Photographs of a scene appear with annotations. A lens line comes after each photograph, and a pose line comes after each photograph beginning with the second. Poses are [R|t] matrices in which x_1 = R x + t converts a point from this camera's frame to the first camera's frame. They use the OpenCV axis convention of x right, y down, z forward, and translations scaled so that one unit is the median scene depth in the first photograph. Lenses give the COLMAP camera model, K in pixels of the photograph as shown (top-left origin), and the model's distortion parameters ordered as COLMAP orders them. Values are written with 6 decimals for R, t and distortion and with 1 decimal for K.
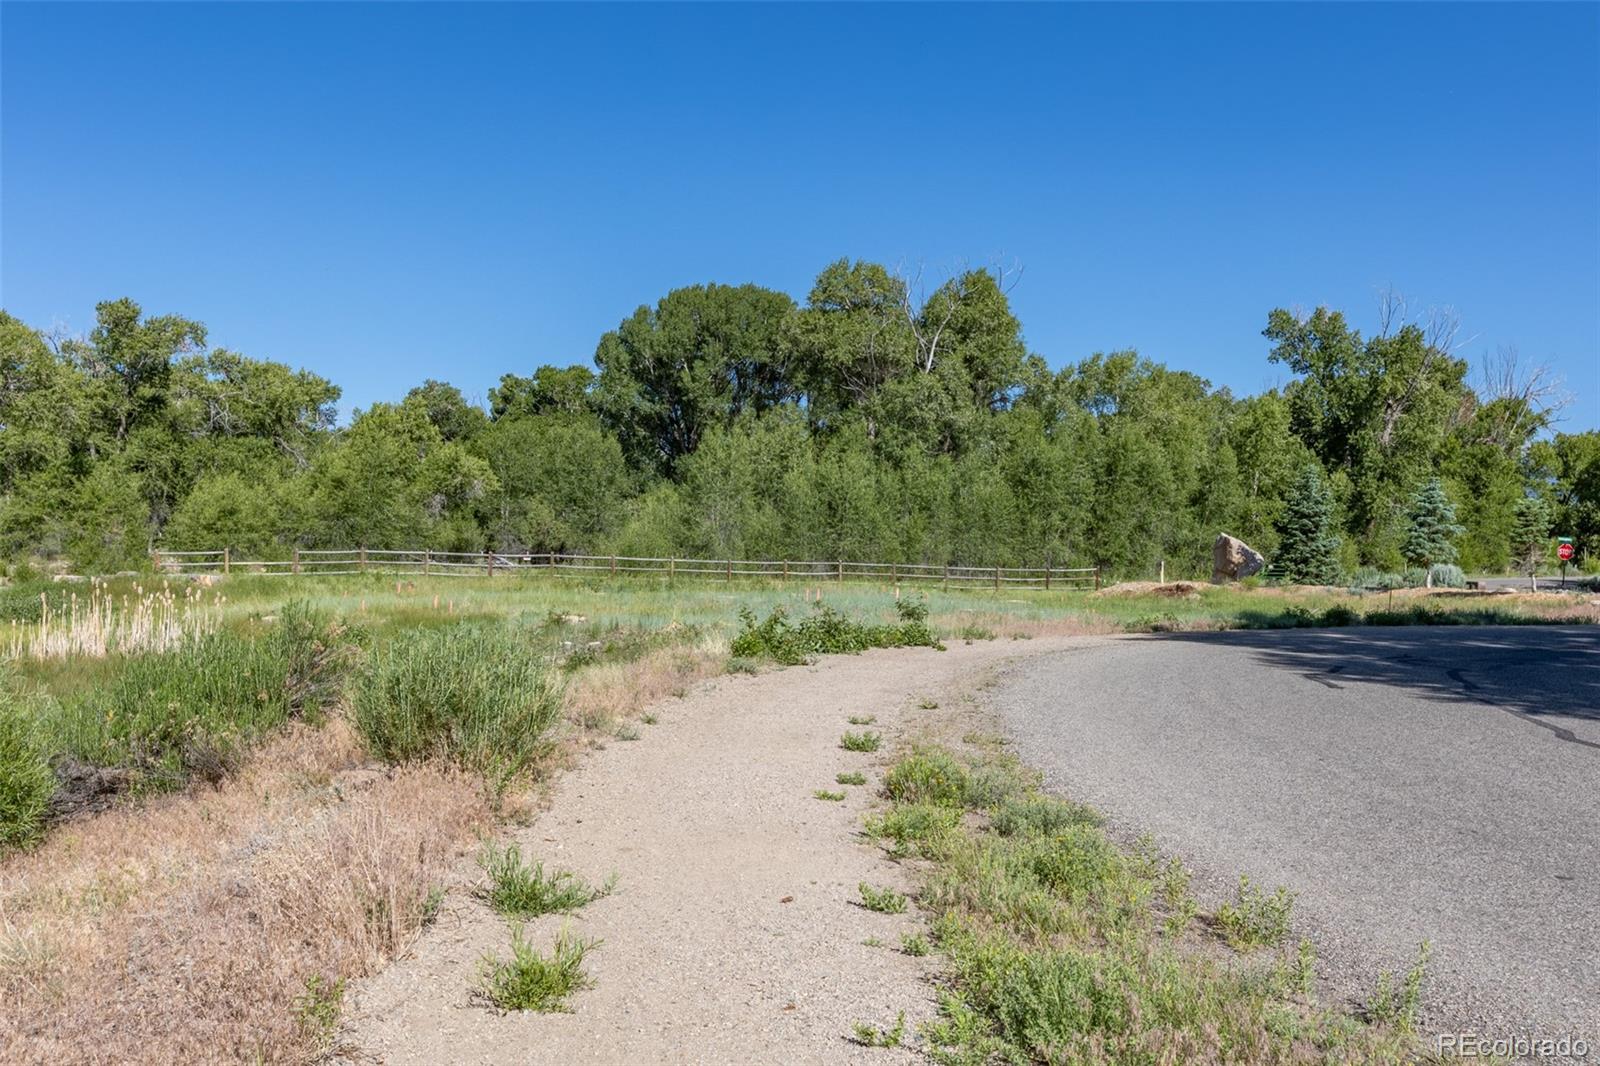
lens RADIAL K [[1535.8, 0, 812.1], [0, 1535.8, 537.3], [0, 0, 1]] dist [0.019549, 0.000000]
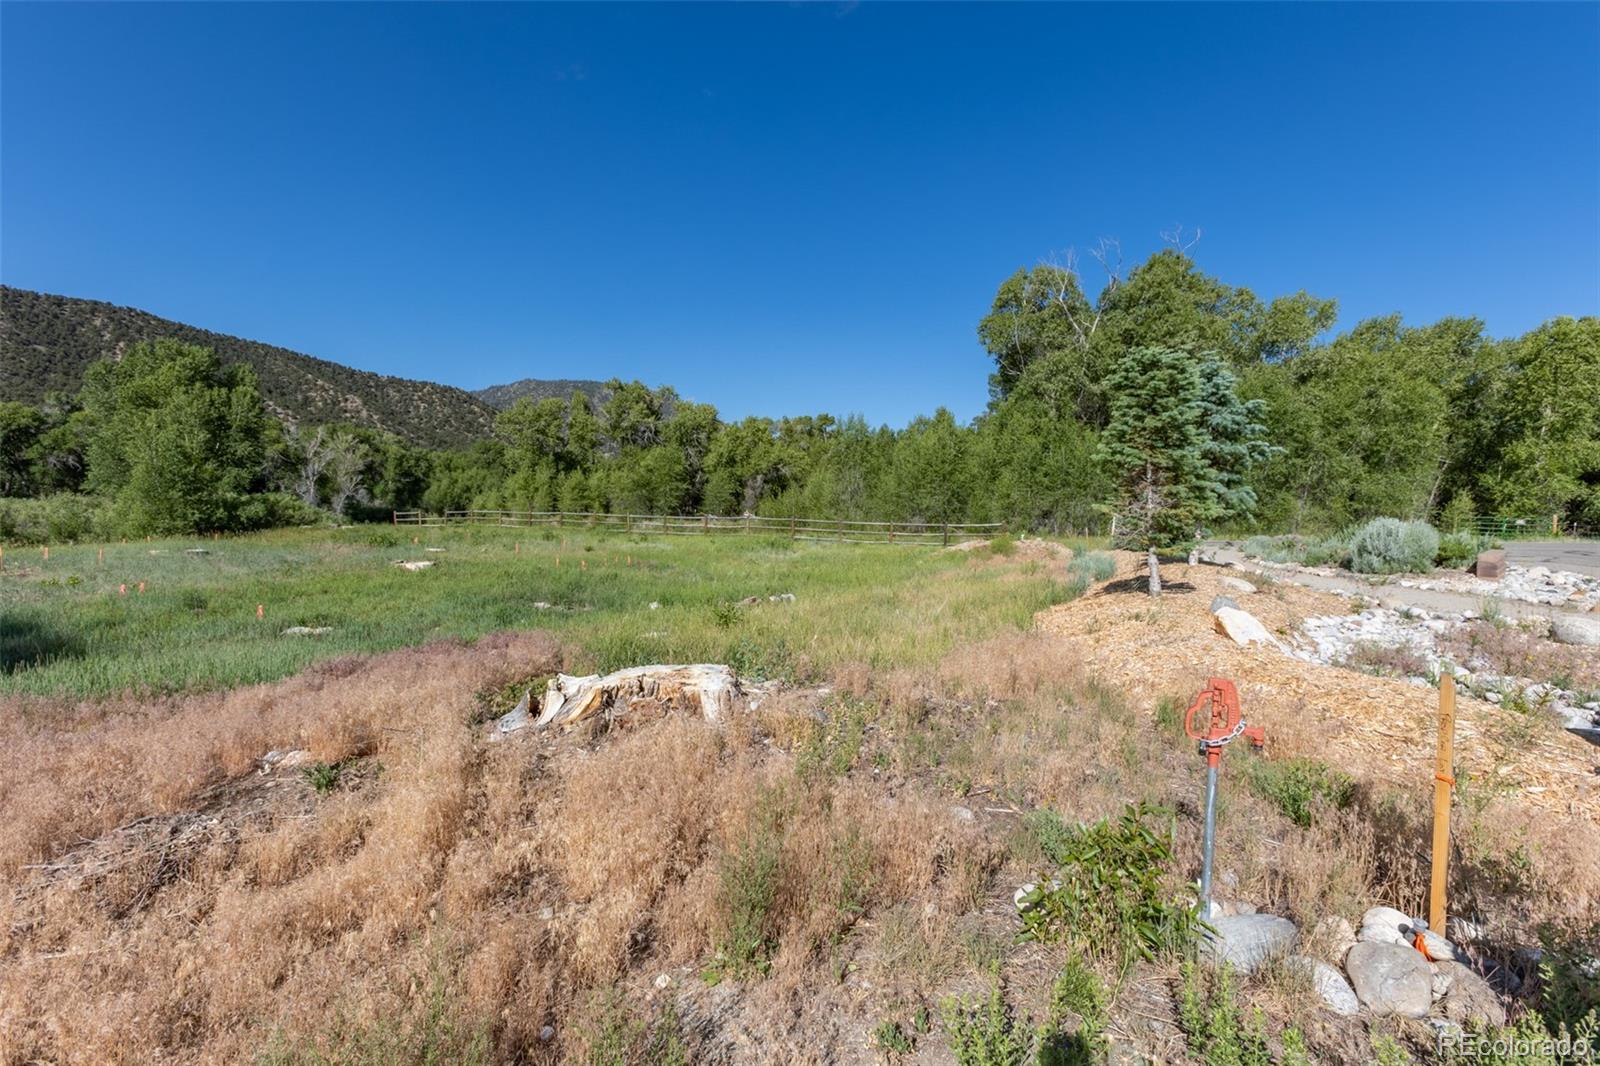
lens RADIAL K [[712.6, 0, 795.1], [0, 712.6, 534.8], [0, 0, 1]] dist [-0.013788, 0.010151]
pose [[0.707493, 0.018927, -0.706466, 0.303435], [0.011284, 0.999211, 0.038071, 0.007079], [0.706630, -0.034907, 0.706722, 0.478854]]
